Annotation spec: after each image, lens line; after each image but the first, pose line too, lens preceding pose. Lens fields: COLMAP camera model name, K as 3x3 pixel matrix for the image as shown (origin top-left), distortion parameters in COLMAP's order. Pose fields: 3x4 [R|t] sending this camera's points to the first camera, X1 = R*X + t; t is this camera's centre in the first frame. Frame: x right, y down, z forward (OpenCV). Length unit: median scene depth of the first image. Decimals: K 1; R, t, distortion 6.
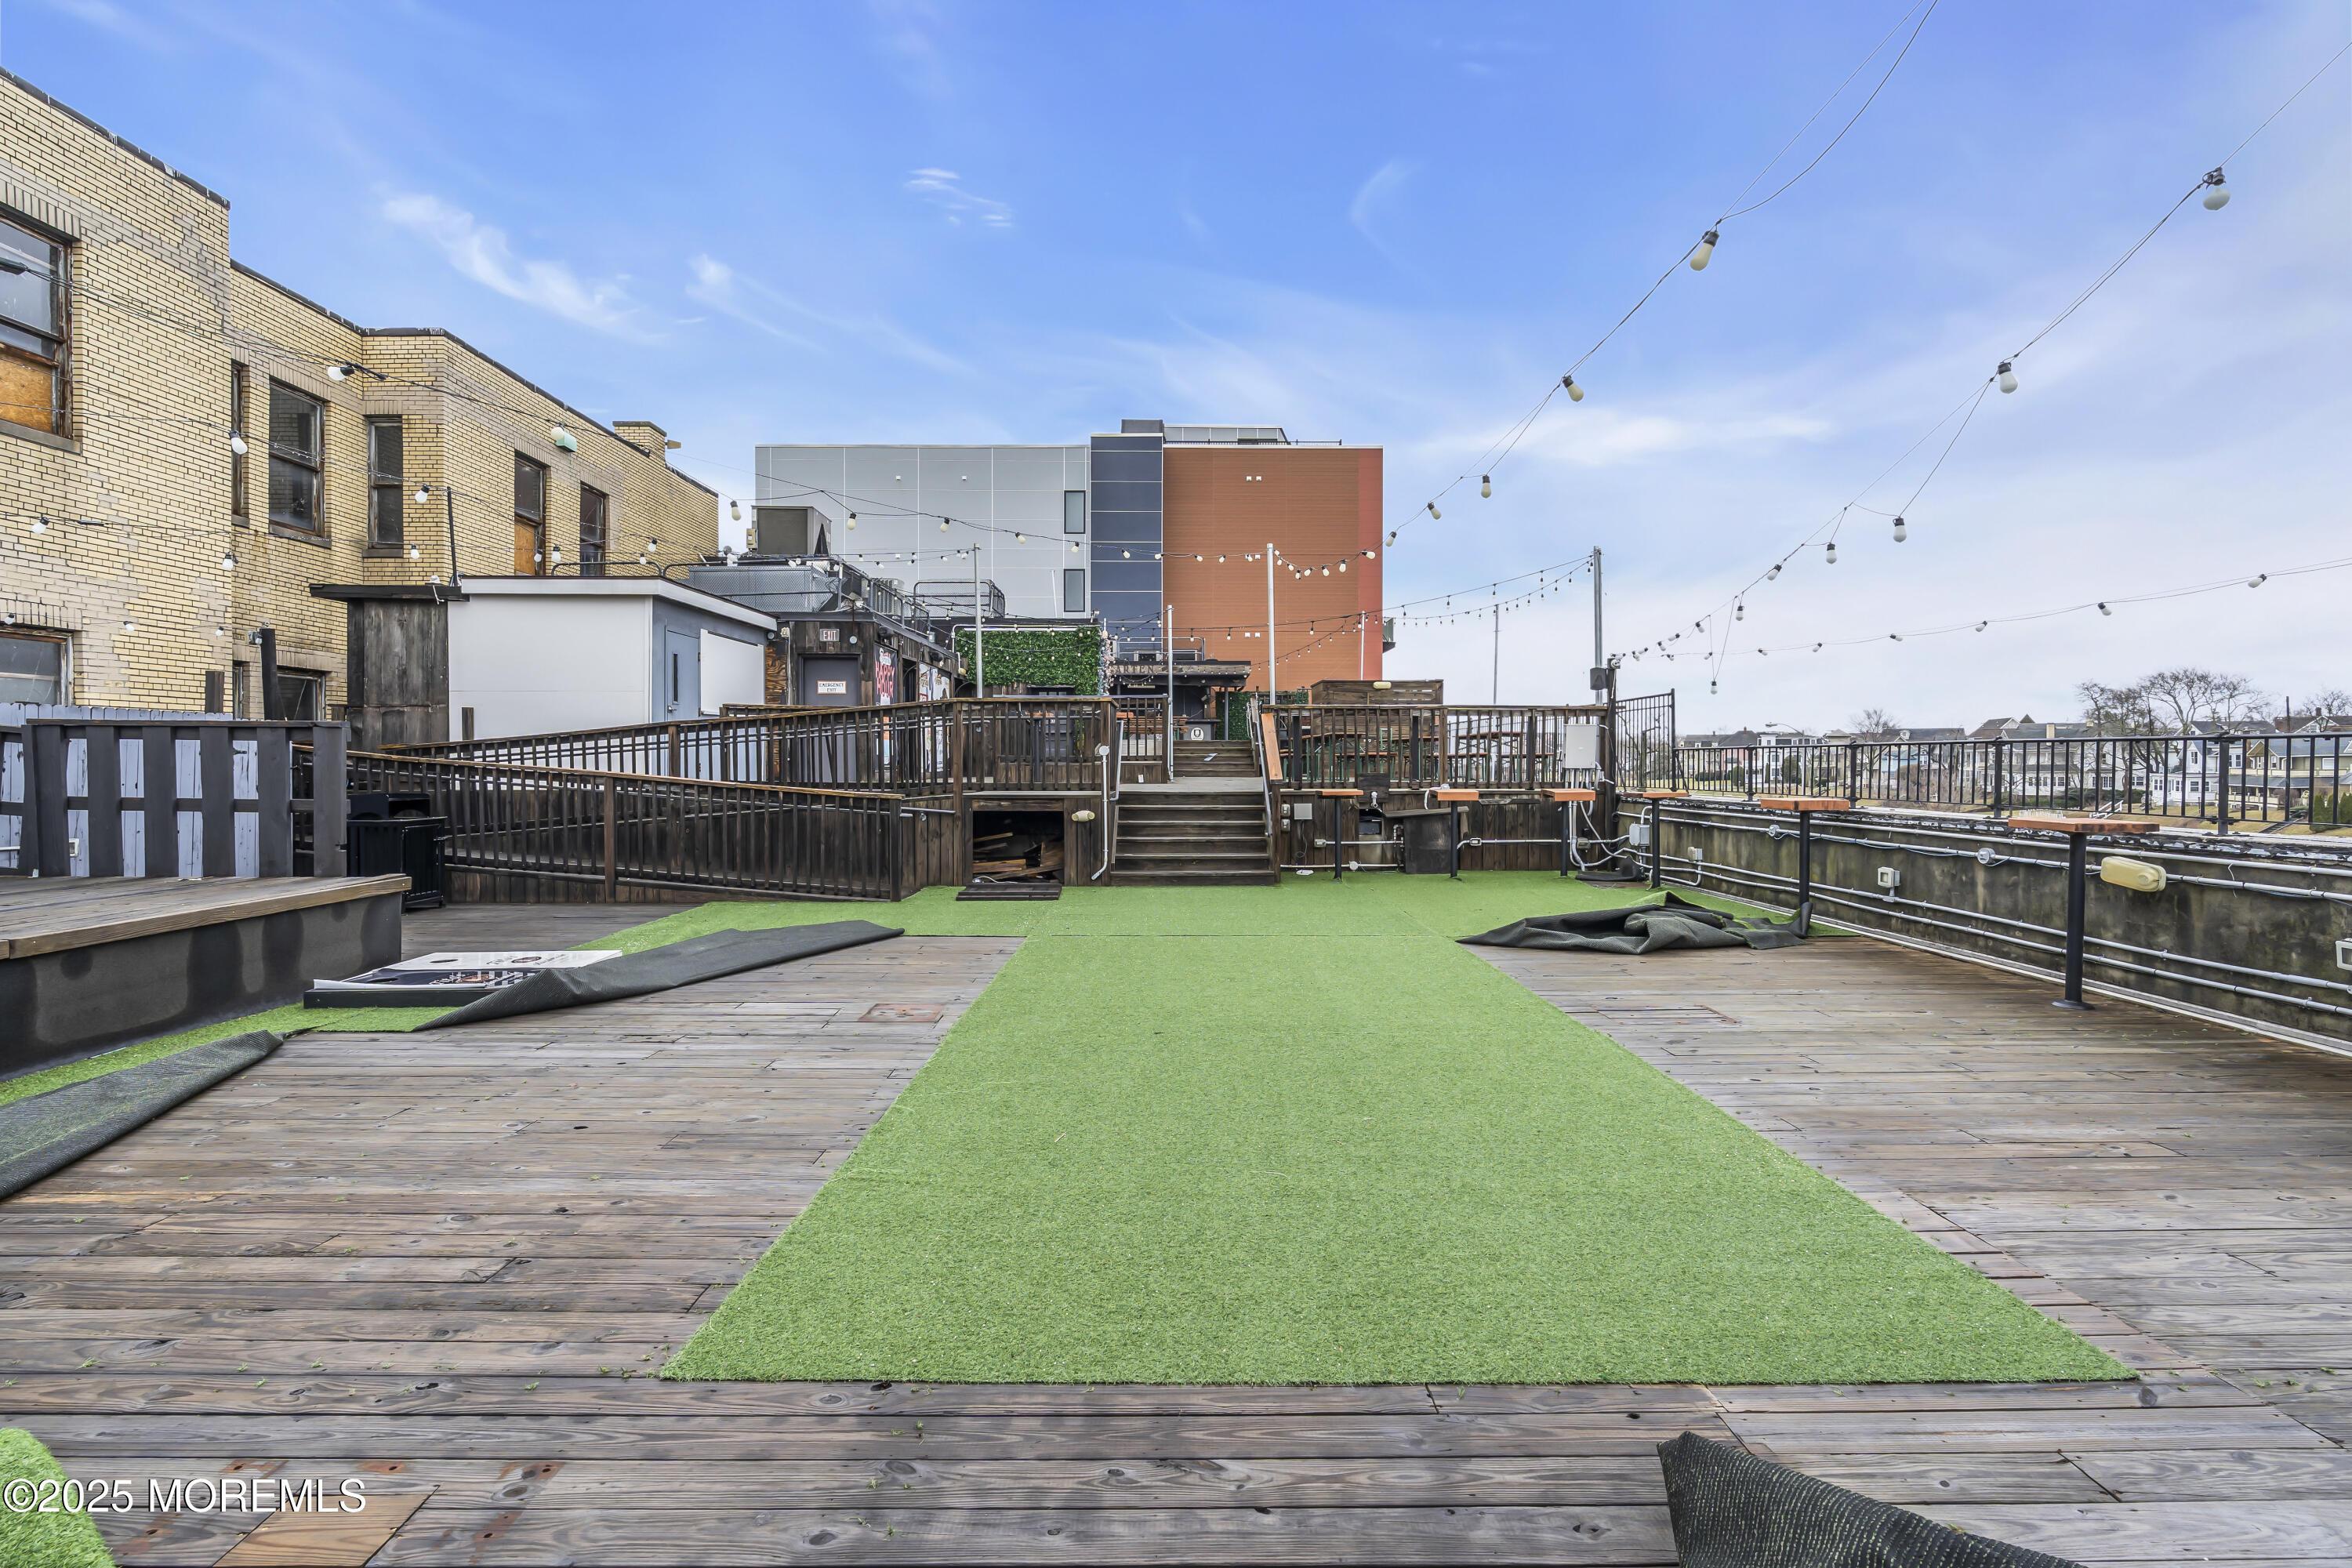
lens RADIAL K [[1079.6, 0, 1187.0], [0, 1079.6, 788.7], [0, 0, 1]] dist [0.000930, -0.000071]
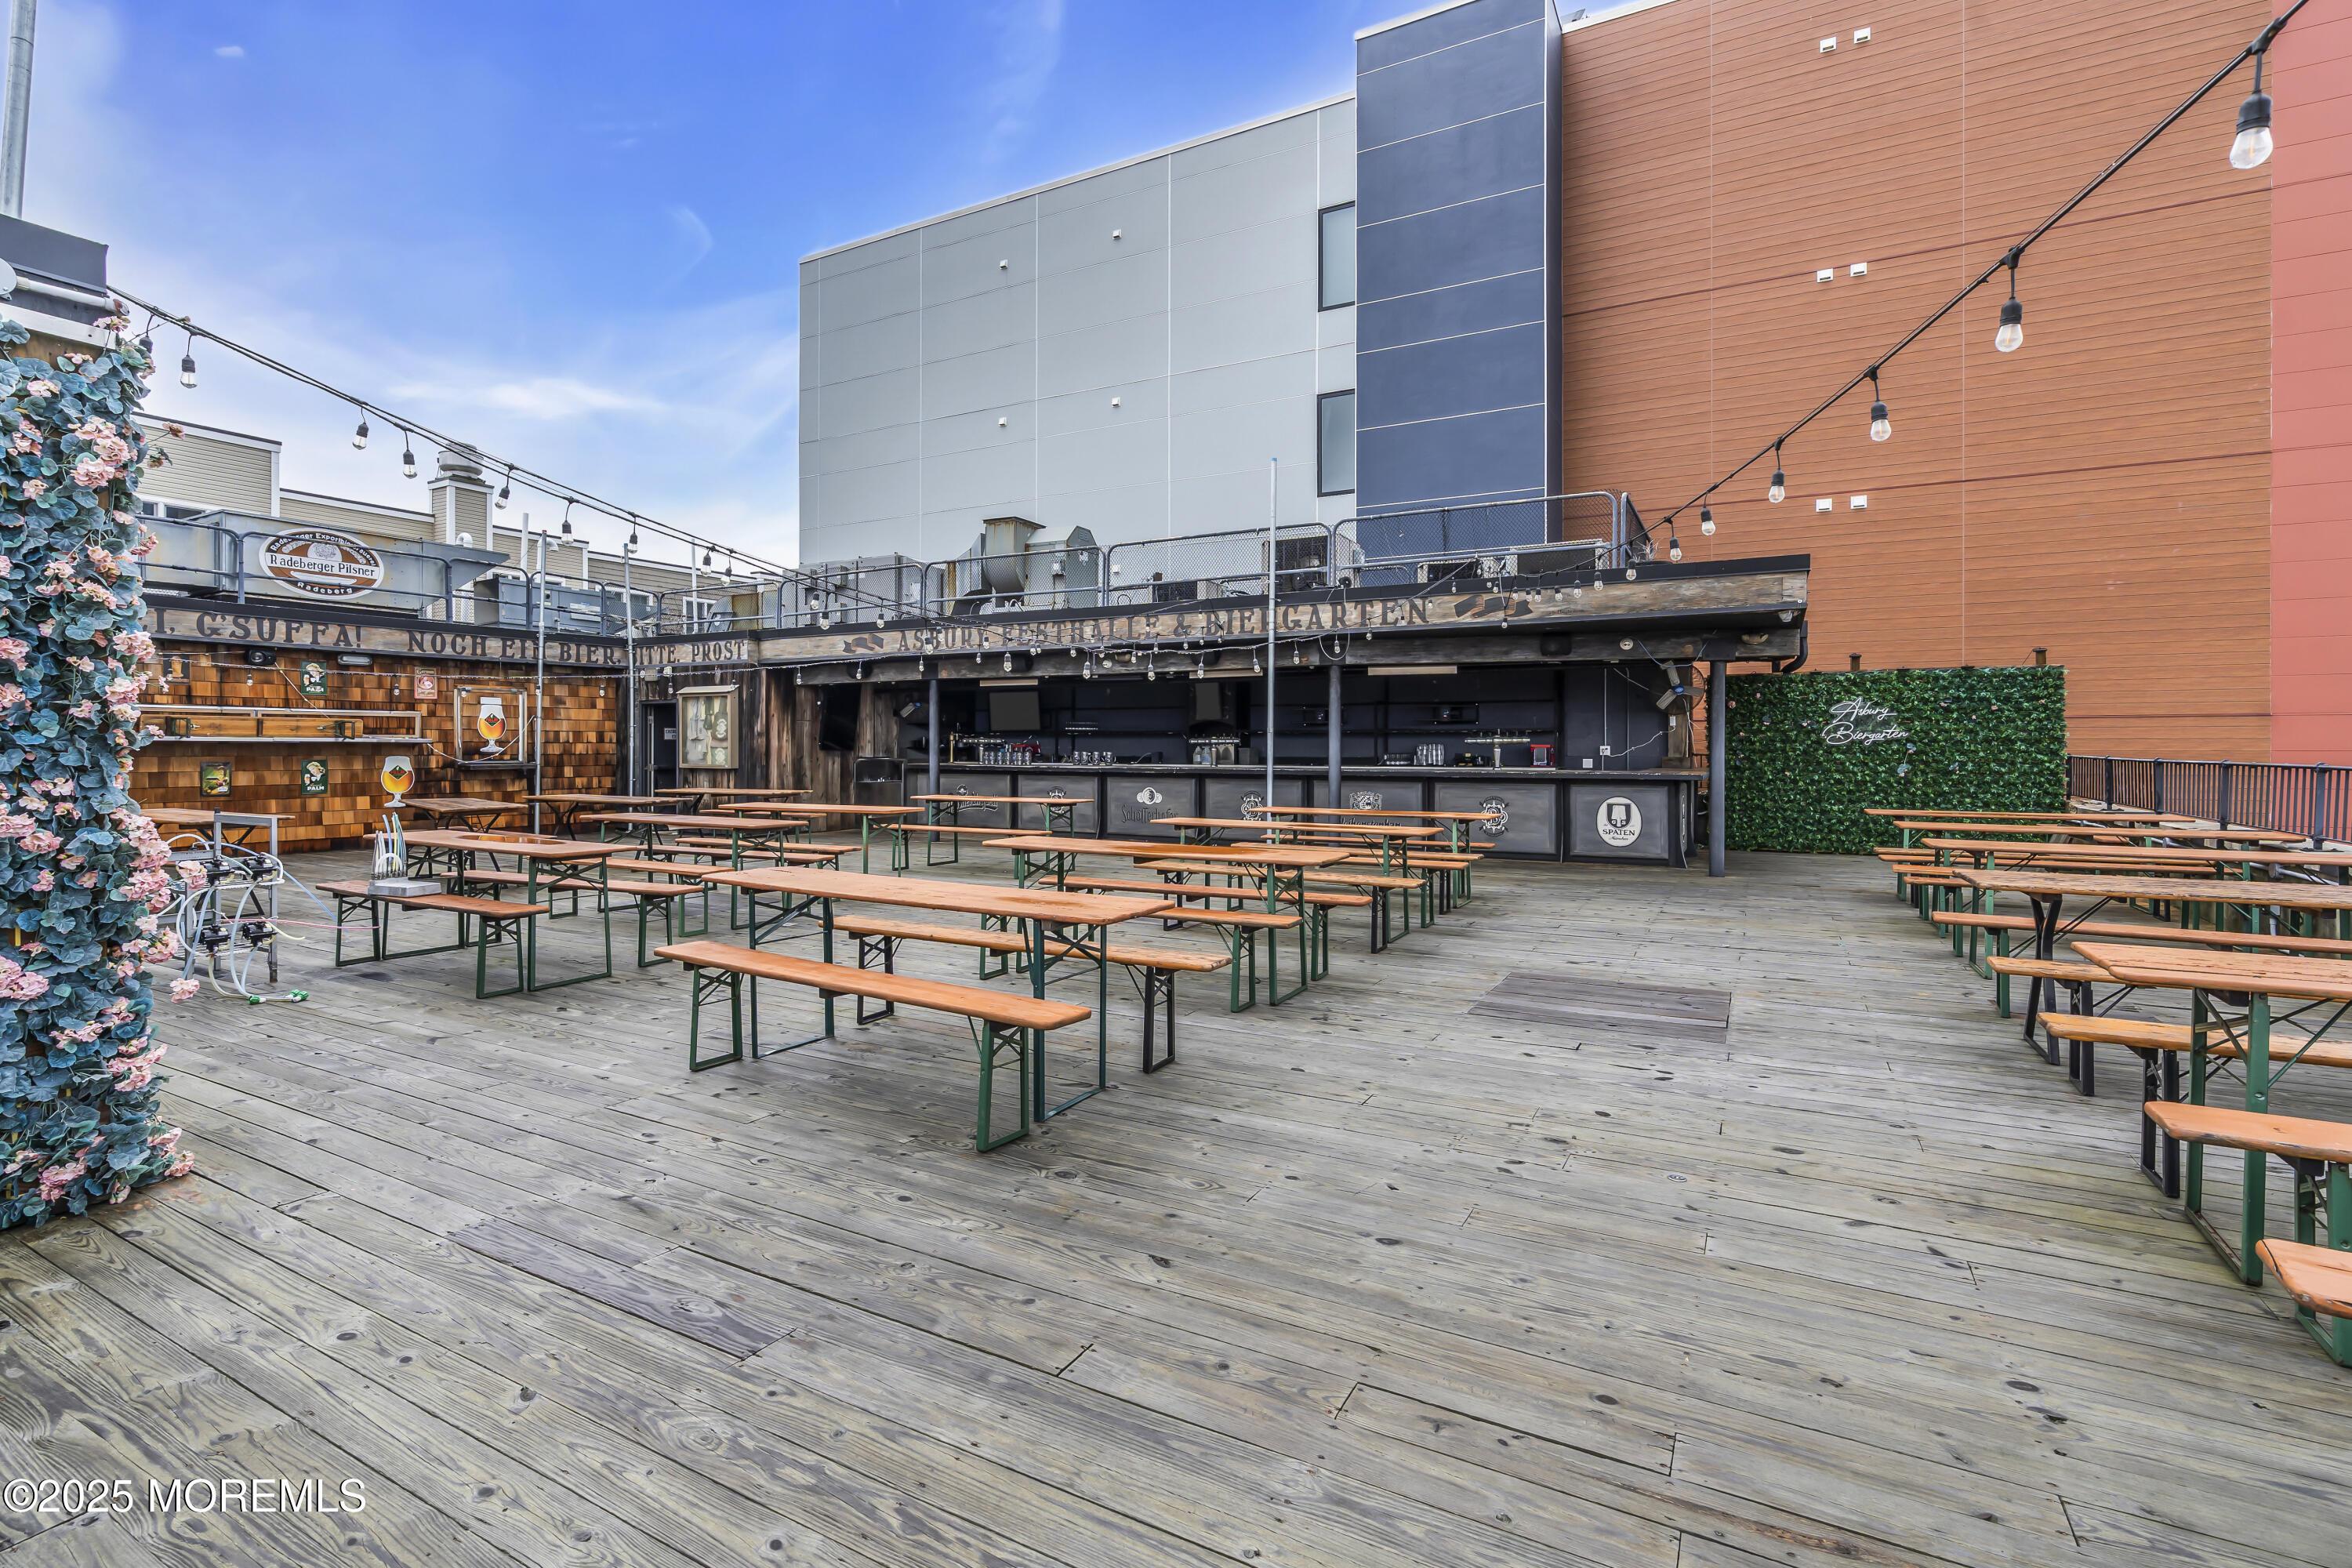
lens RADIAL K [[1079.6, 0, 1188.2], [0, 1079.6, 741.3], [0, 0, 1]] dist [0.000930, -0.000071]
pose [[0.873516, 0.000535, -0.486795, 0.049903], [-0.012860, 0.999676, -0.021978, -0.064556], [0.486626, 0.025458, 0.873240, 0.689475]]
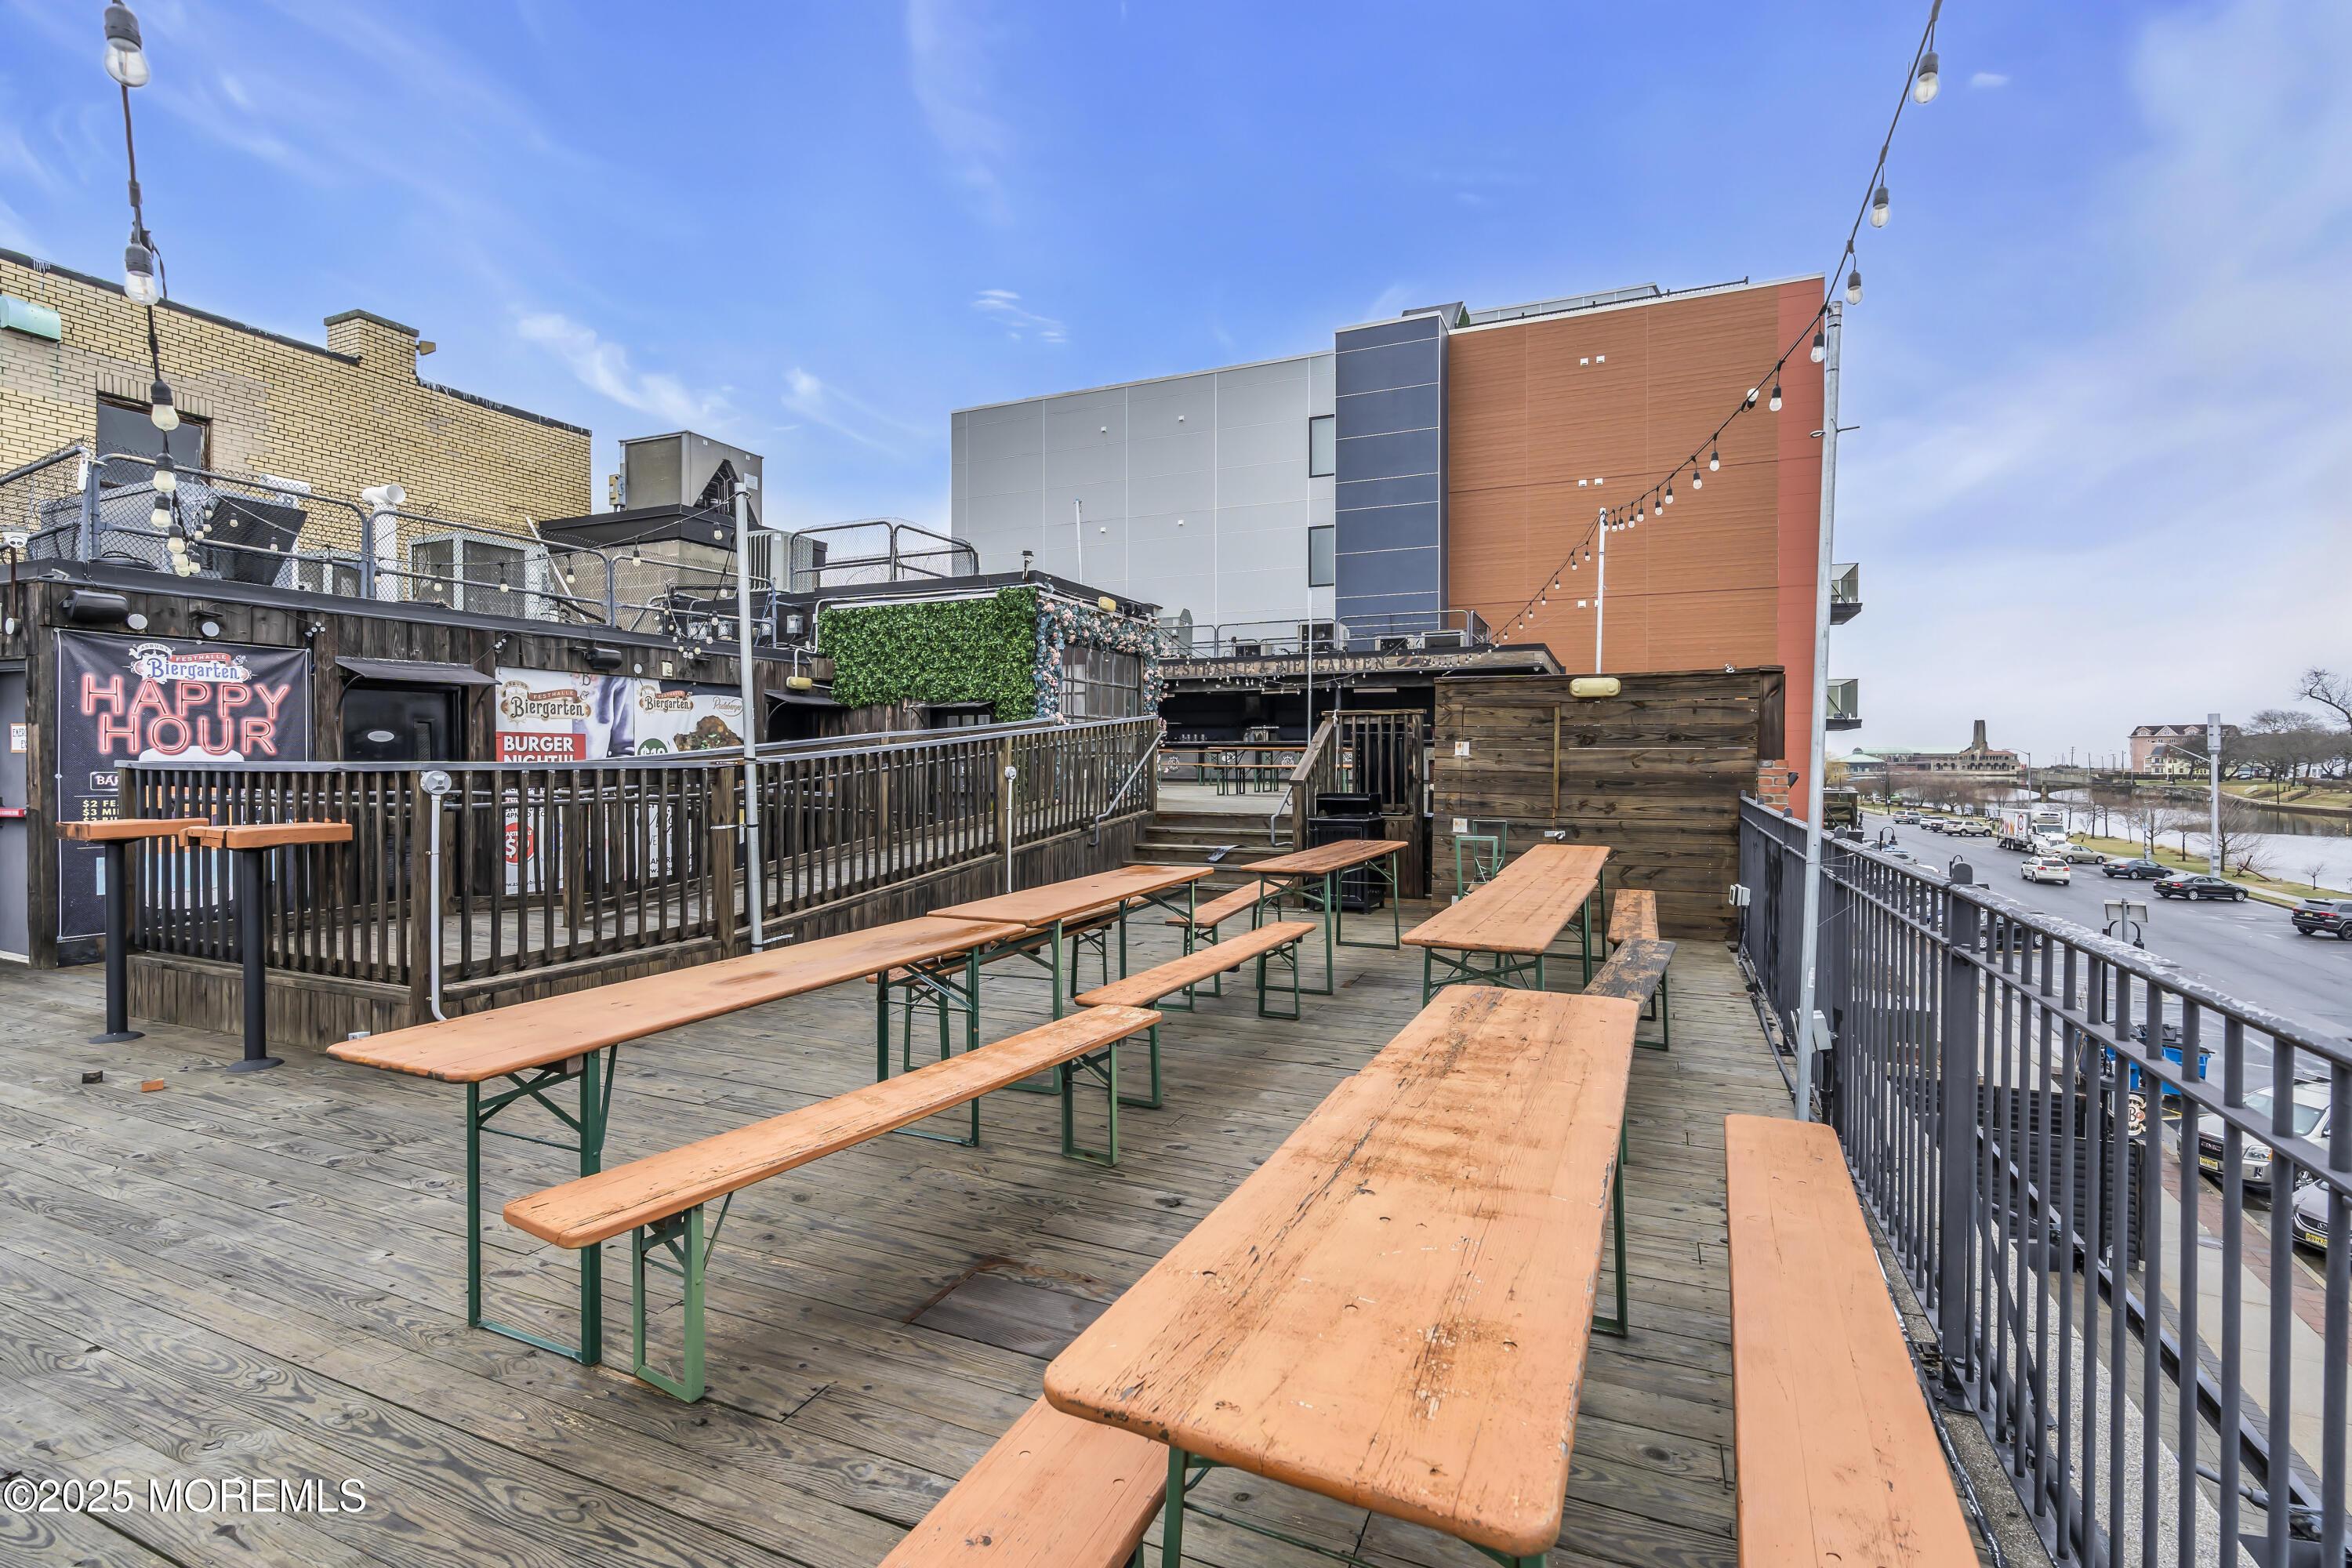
lens RADIAL K [[1079.6, 0, 1191.2], [0, 1079.6, 767.6], [0, 0, 1]] dist [0.000930, -0.000071]
pose [[0.911931, 0.002011, -0.410338, 0.121912], [-0.008868, 0.999851, -0.014809, -0.034986], [0.410247, 0.017143, 0.911813, 0.346537]]
